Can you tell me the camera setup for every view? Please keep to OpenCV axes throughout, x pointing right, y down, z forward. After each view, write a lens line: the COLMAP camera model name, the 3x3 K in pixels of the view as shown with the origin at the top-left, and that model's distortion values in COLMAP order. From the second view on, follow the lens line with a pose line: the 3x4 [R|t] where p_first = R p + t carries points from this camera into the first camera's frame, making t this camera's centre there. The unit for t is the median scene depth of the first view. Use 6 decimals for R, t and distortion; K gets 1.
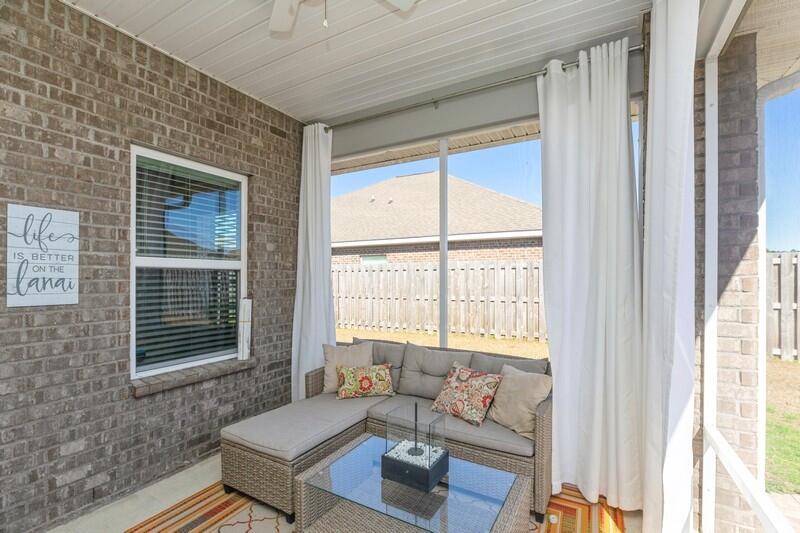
lens RADIAL K [[361.5, 0, 397.4], [0, 361.5, 279.3], [0, 0, 1]] dist [0.000584, 0.000046]
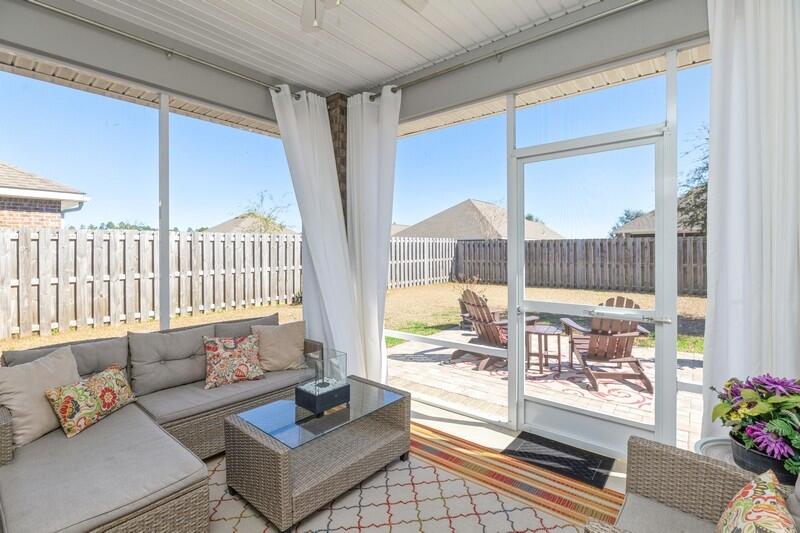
lens RADIAL K [[384.3, 0, 400.0], [0, 384.3, 253.1], [0, 0, 1]] dist [0.000243, 0.000022]
pose [[0.172703, -0.008378, 0.984938, -0.732732], [0.011377, 0.999914, 0.006511, 0.003811], [-0.984908, 0.010082, 0.172783, 0.293890]]
